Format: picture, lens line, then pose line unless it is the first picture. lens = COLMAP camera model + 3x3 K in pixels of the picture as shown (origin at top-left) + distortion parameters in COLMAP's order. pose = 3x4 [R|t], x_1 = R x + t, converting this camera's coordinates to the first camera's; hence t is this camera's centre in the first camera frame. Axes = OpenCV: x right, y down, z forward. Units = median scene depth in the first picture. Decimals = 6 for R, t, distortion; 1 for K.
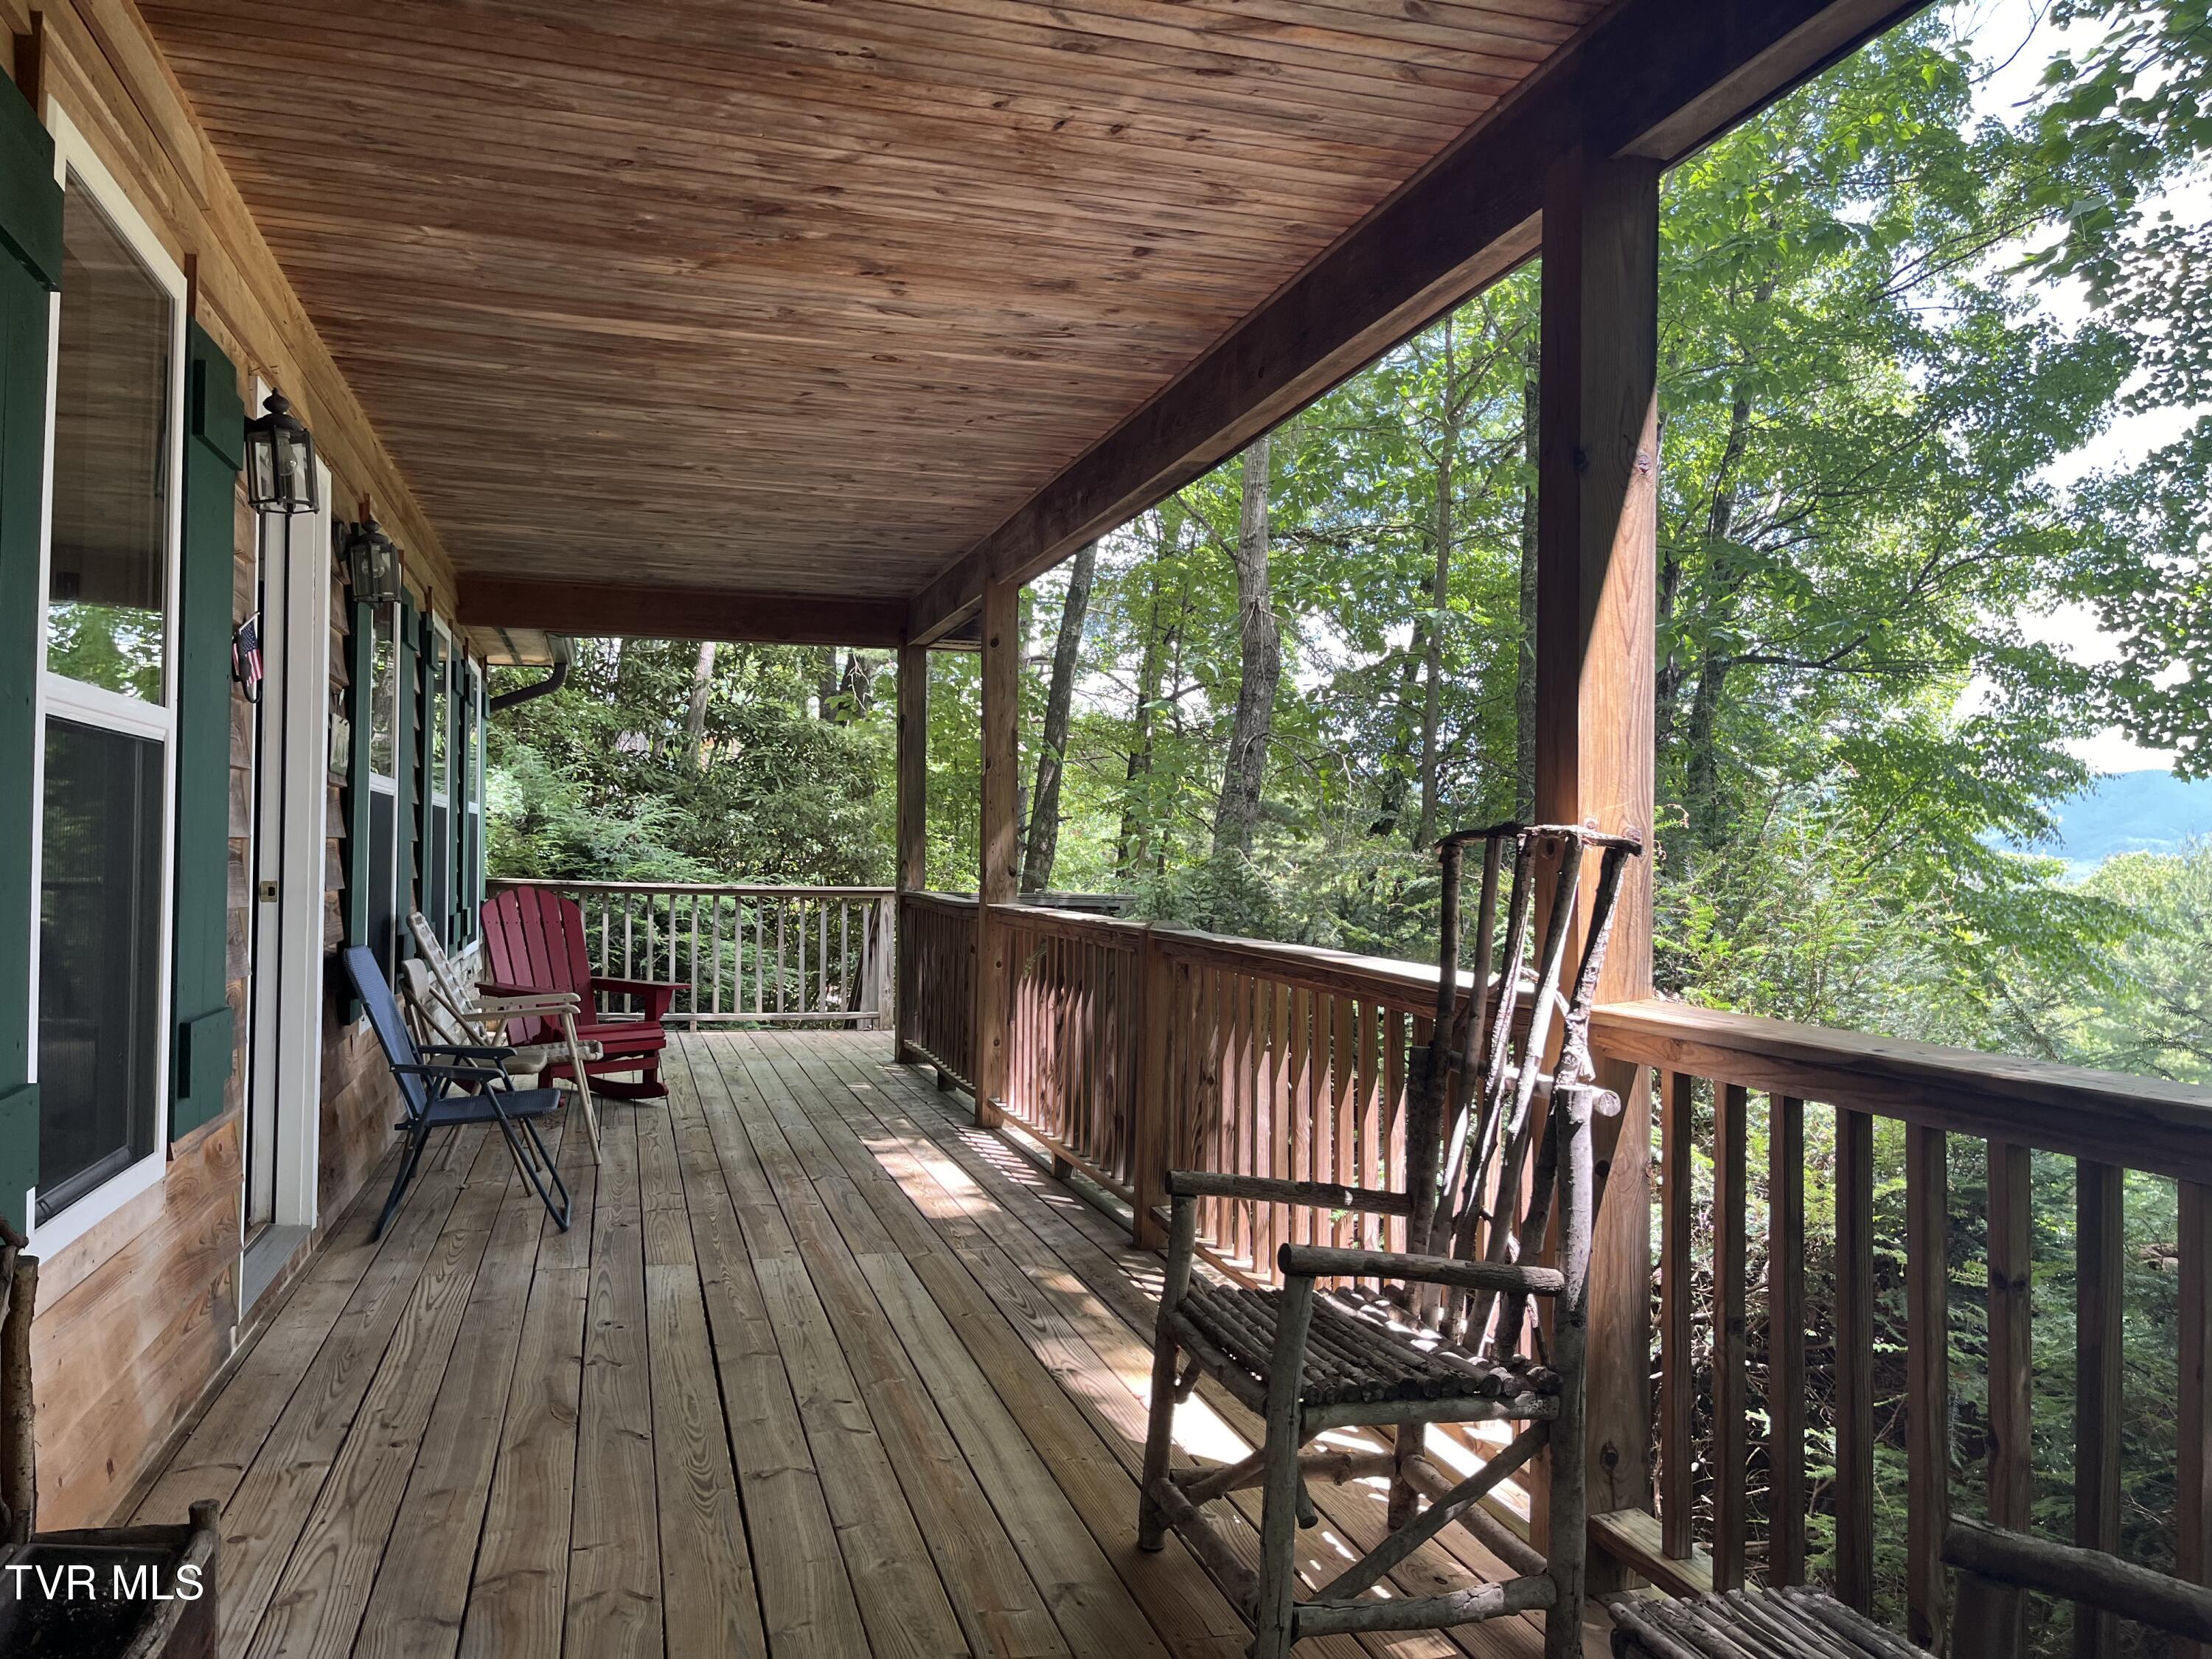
lens RADIAL K [[1660.1, 0, 1112.3], [0, 1660.1, 788.9], [0, 0, 1]] dist [0.061860, -0.081771]
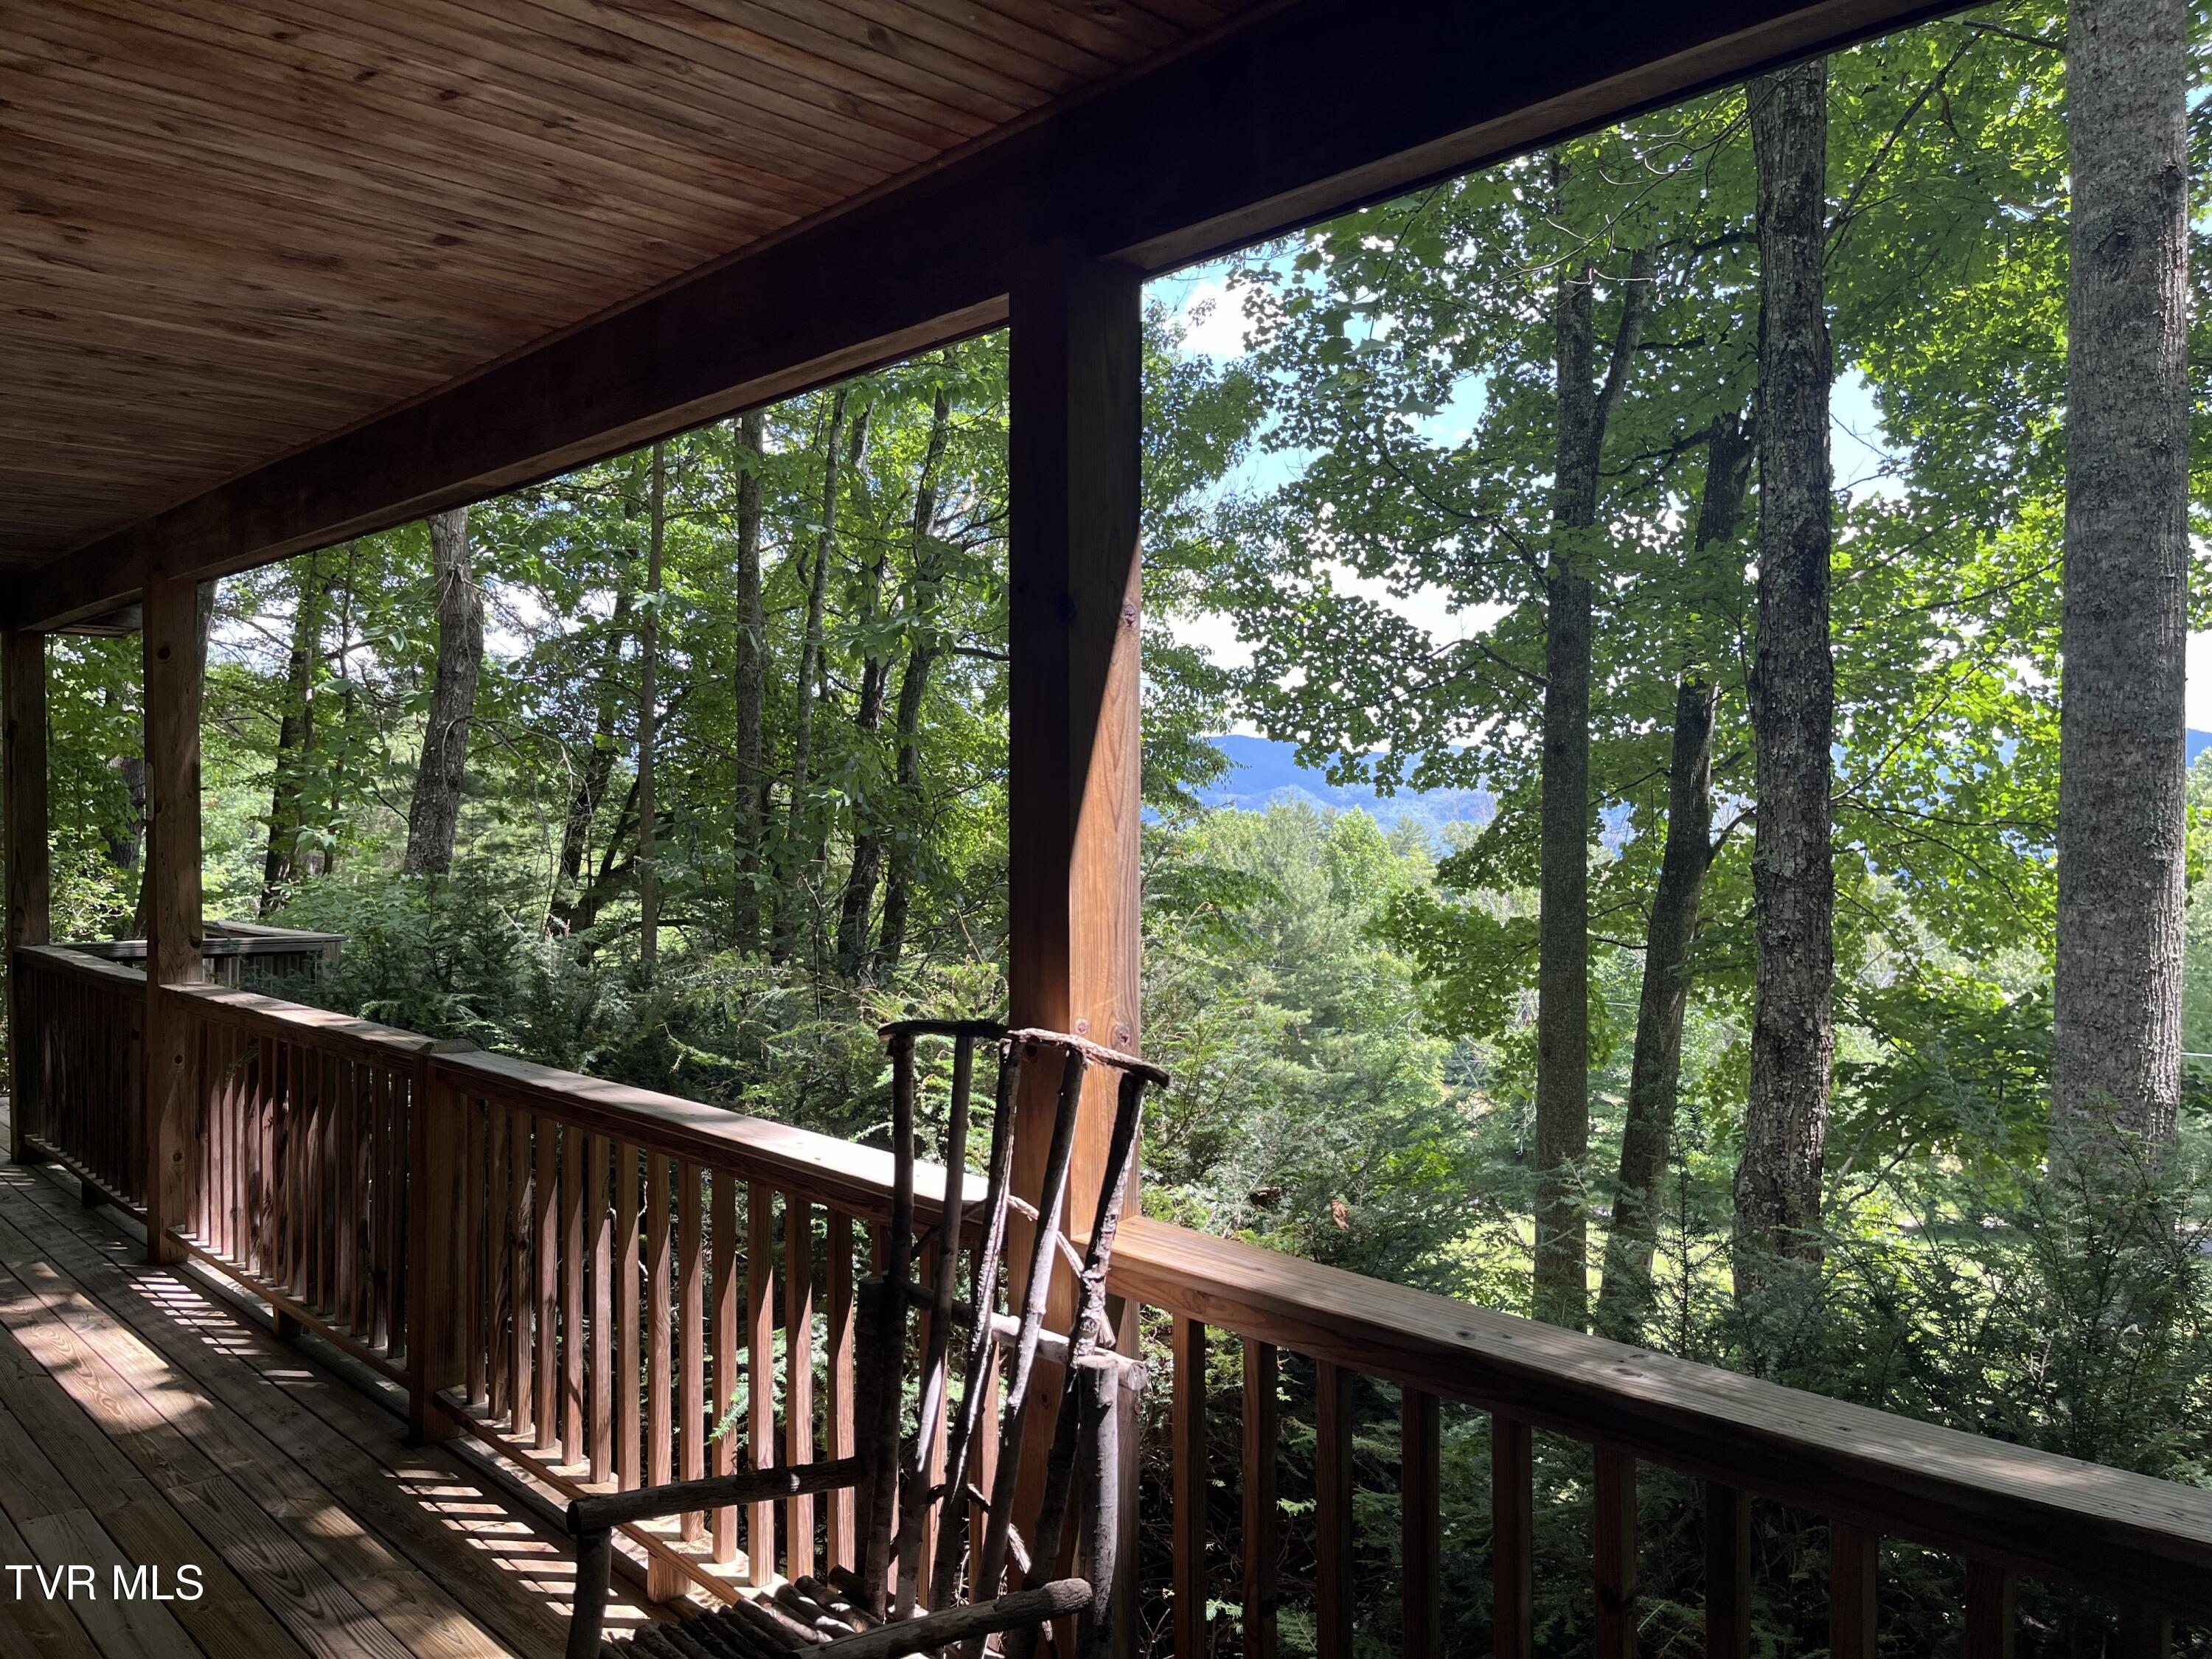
lens RADIAL K [[1660.1, 0, 1124.2], [0, 1660.1, 824.5], [0, 0, 1]] dist [0.061860, -0.081771]
pose [[0.888538, -0.012394, 0.458636, -0.047636], [-0.006587, 0.999187, 0.039762, -0.060795], [-0.458756, -0.038351, 0.887734, 0.109137]]
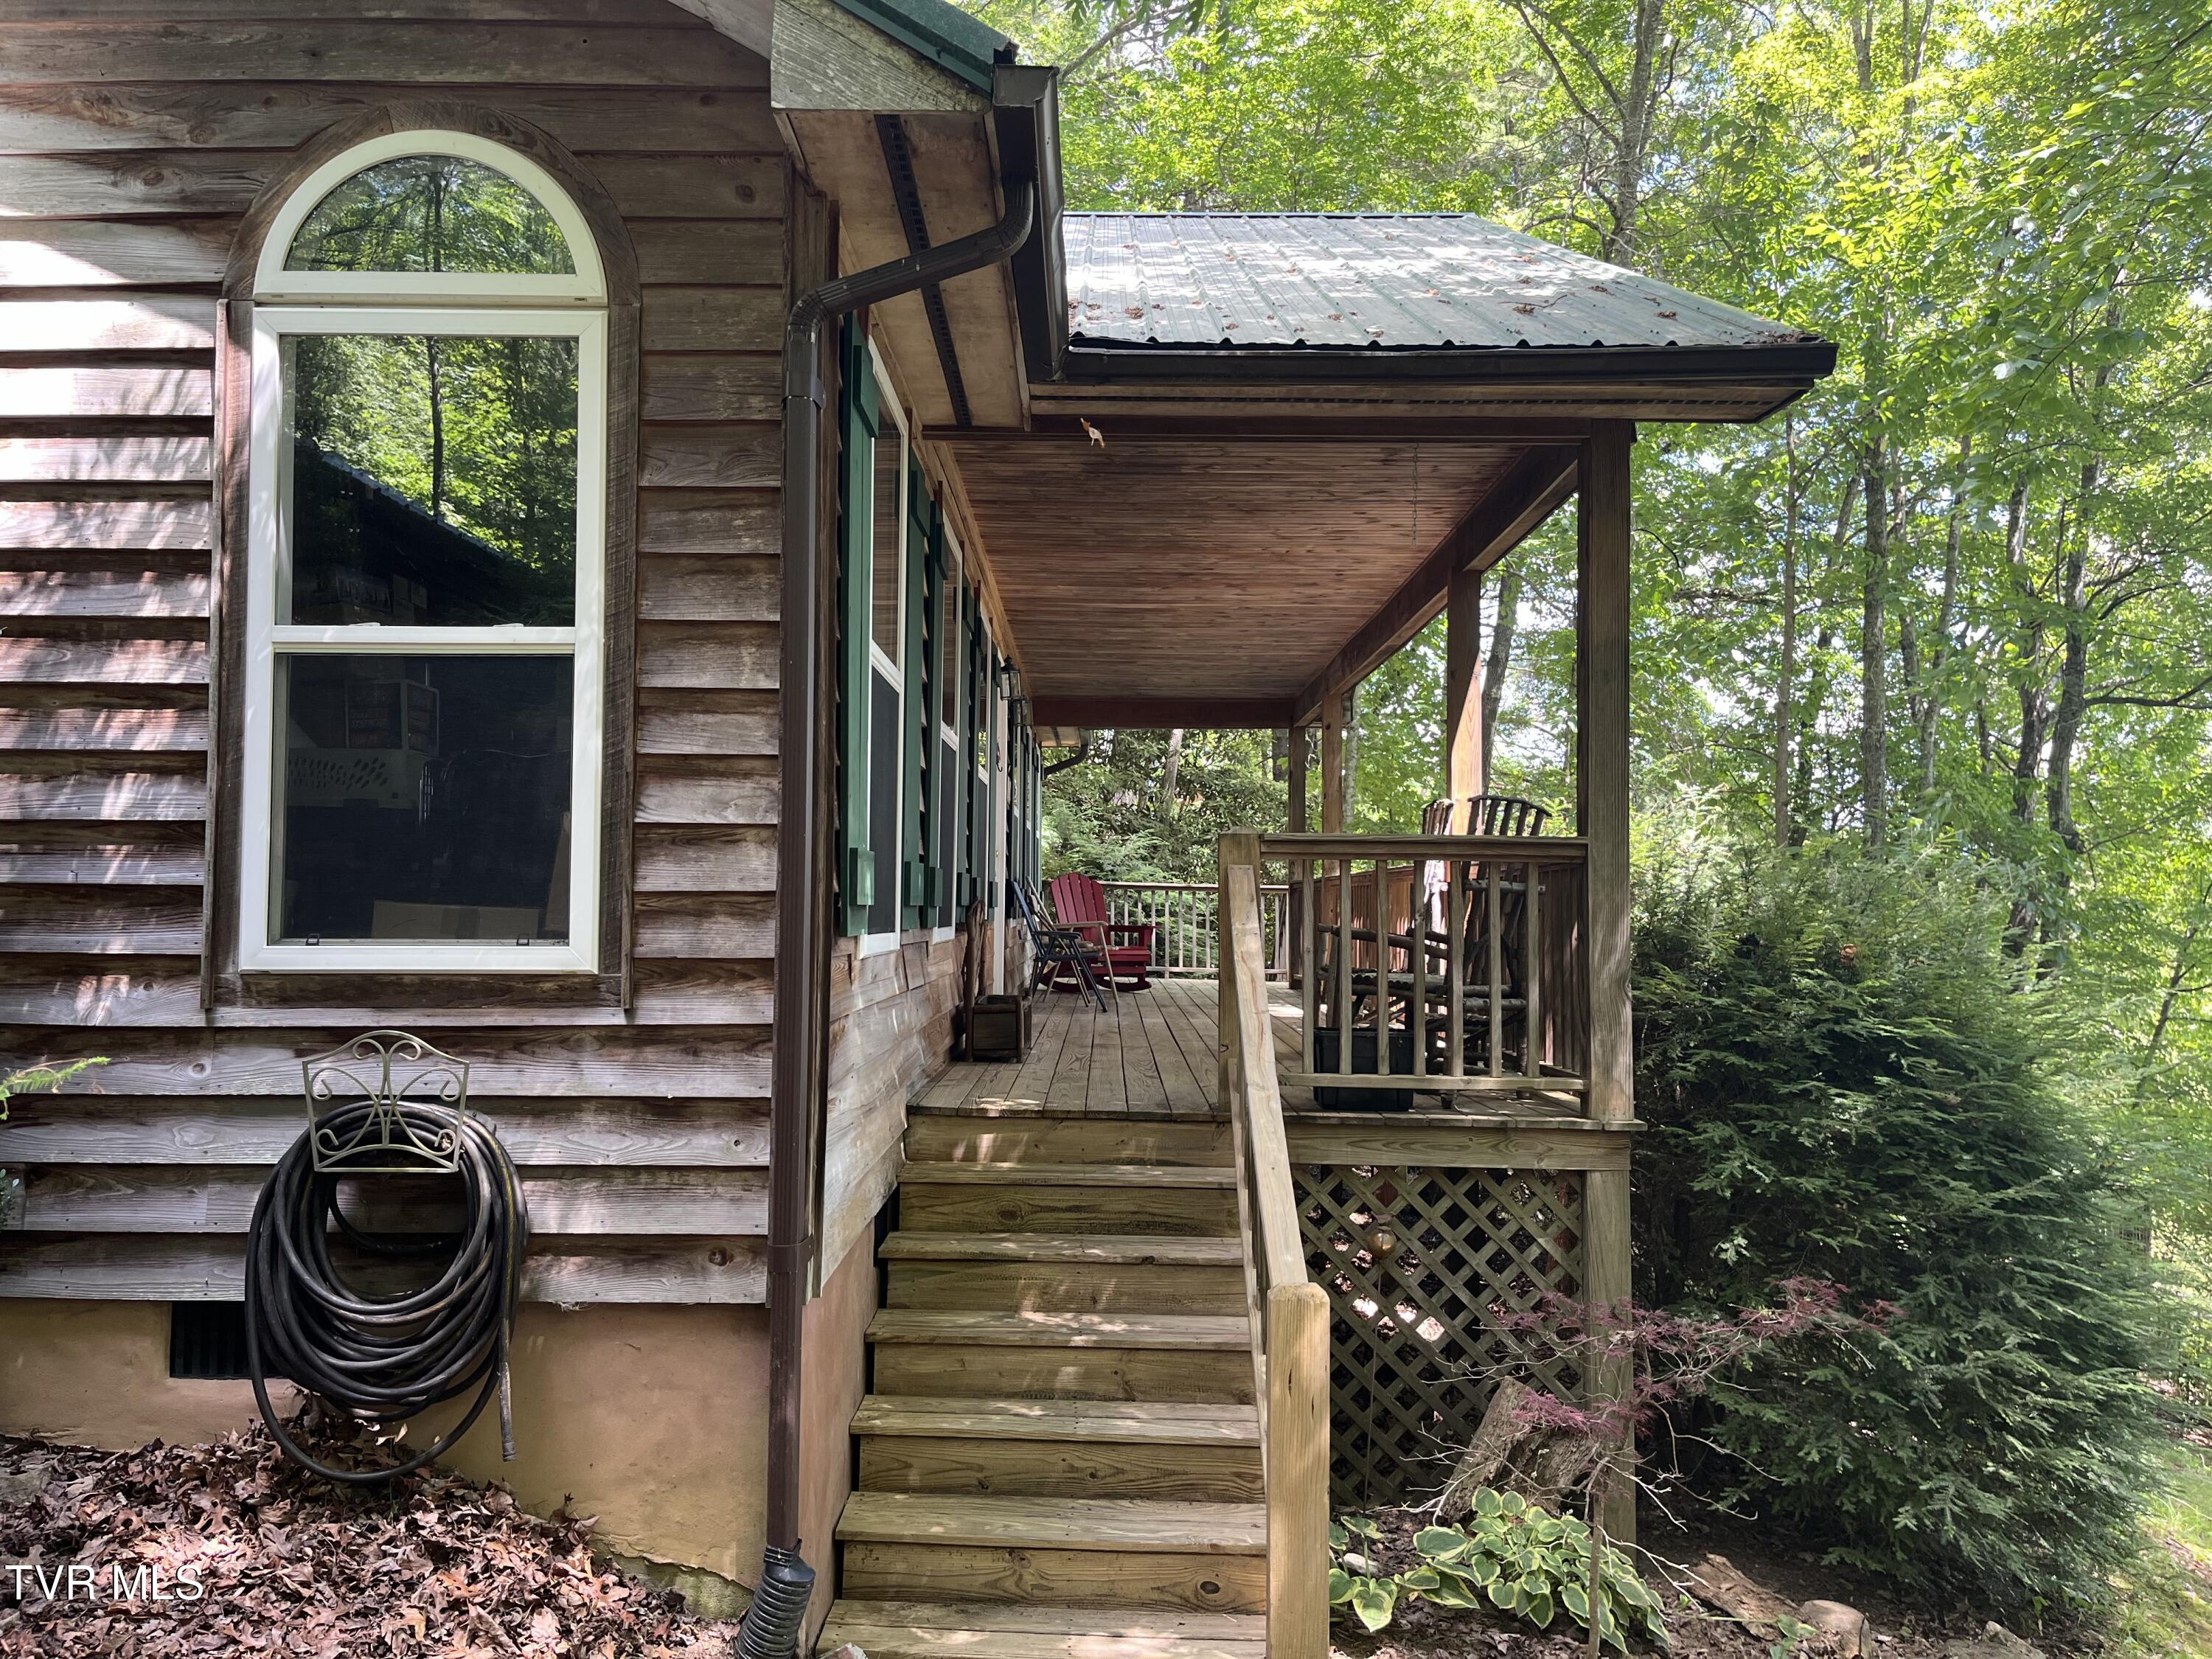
lens RADIAL K [[1660.1, 0, 1080.8], [0, 1660.1, 813.3], [0, 0, 1]] dist [0.061860, -0.081771]
pose [[0.954724, -0.015891, -0.297068, 0.267970], [0.009848, 0.999713, -0.021827, 0.047075], [0.297329, 0.017913, 0.954607, -1.007425]]
